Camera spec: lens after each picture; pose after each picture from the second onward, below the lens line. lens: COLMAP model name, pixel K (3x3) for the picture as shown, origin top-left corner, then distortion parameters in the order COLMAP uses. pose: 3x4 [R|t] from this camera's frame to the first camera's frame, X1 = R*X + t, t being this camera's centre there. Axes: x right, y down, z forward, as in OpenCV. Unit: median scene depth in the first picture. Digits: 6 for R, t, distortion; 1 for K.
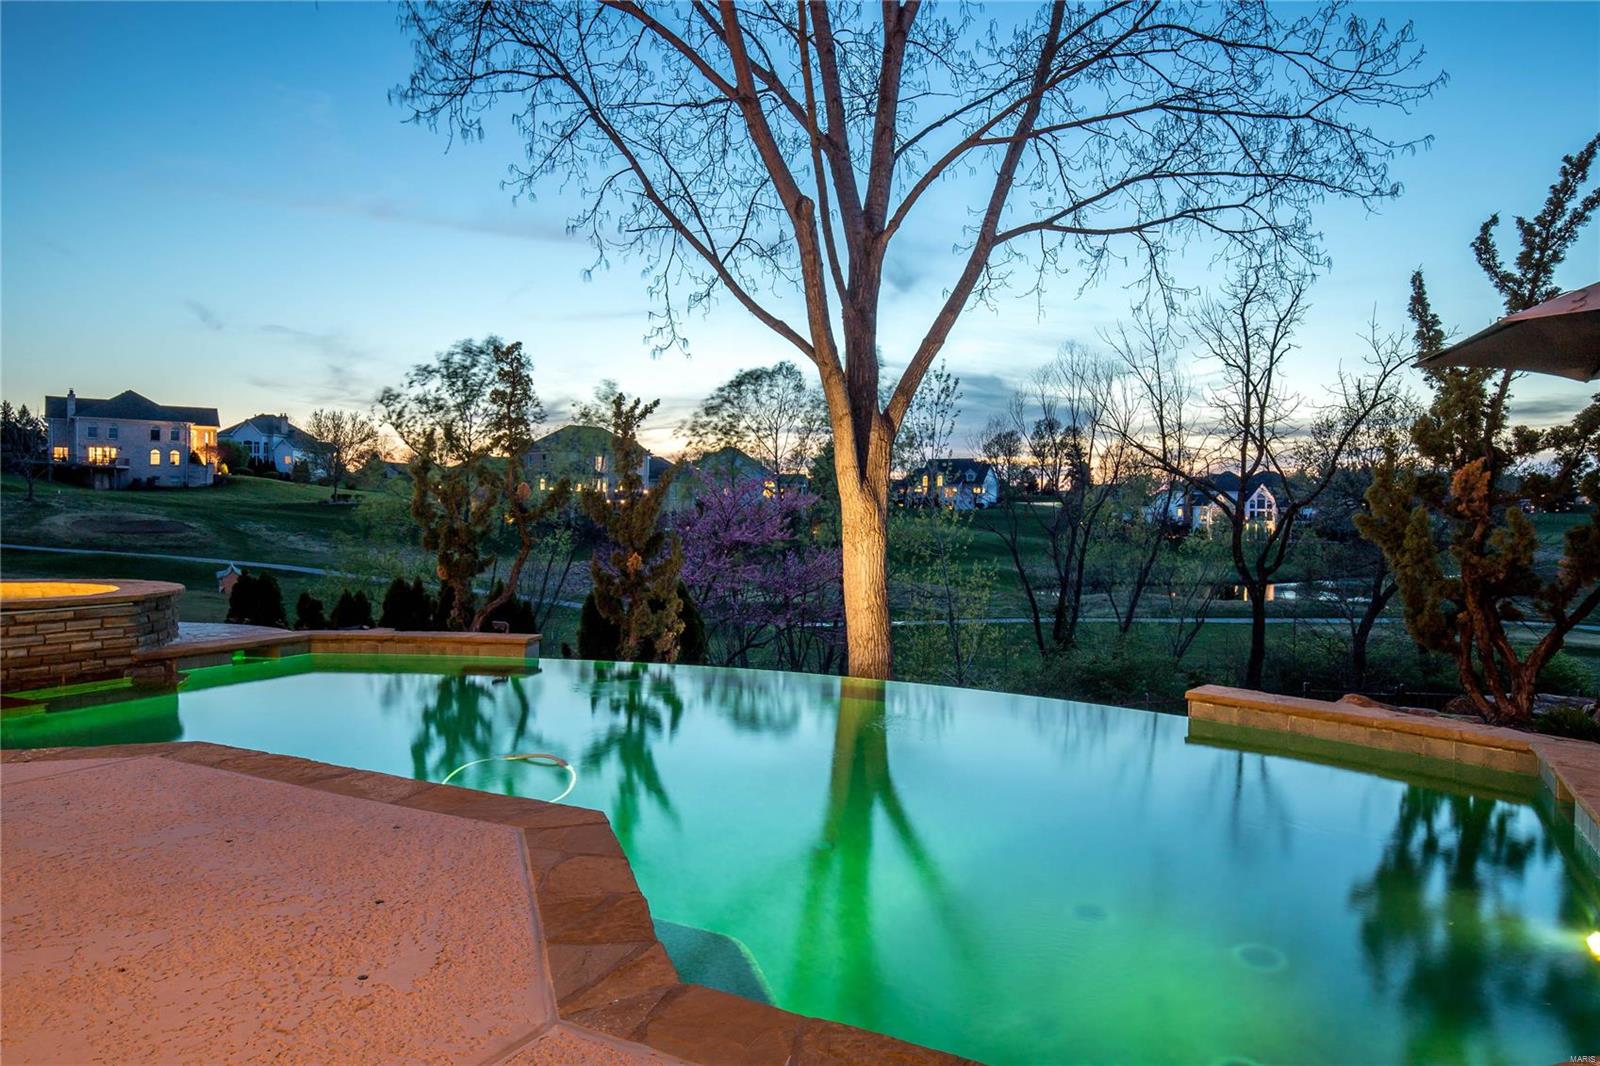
lens RADIAL K [[1097.9, 0, 805.2], [0, 1097.9, 528.6], [0, 0, 1]] dist [0.017818, 0.001807]
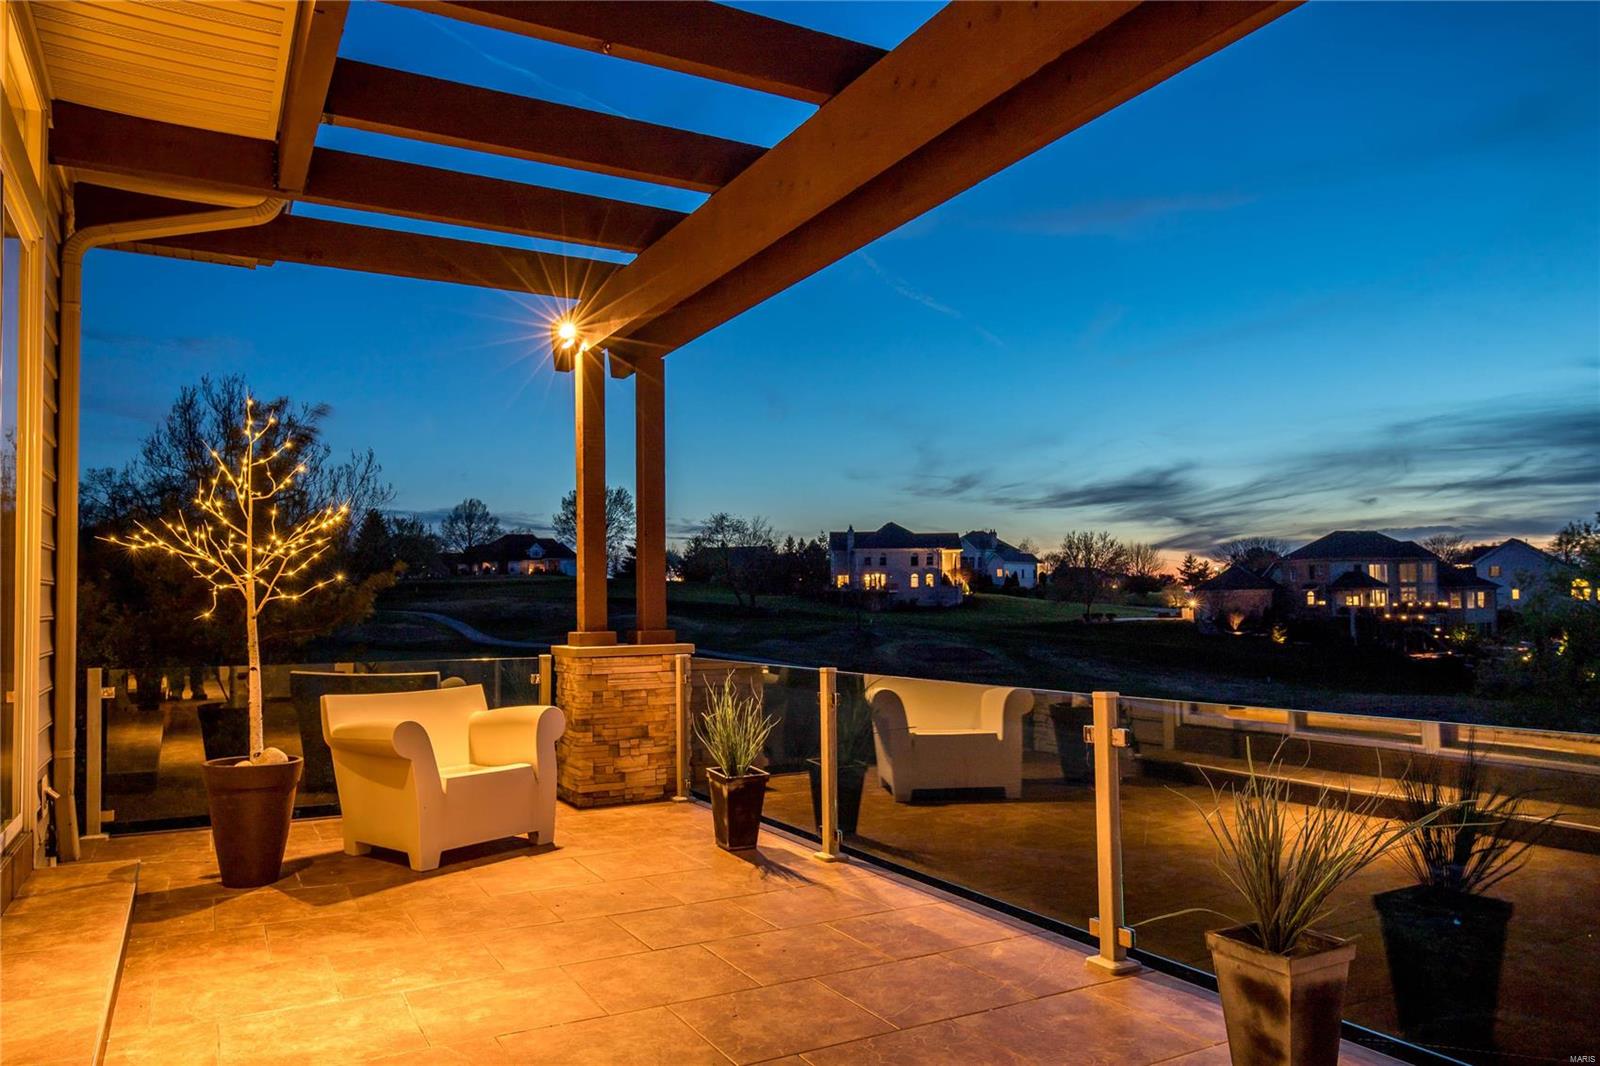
lens RADIAL K [[1080.1, 0, 772.6], [0, 1080.1, 553.5], [0, 0, 1]] dist [-0.003184, 0.012371]
pose [[0.844705, -0.047455, -0.533125, -0.127634], [0.018764, 0.998075, -0.059111, -0.030740], [0.534903, 0.039928, 0.843969, -0.003082]]
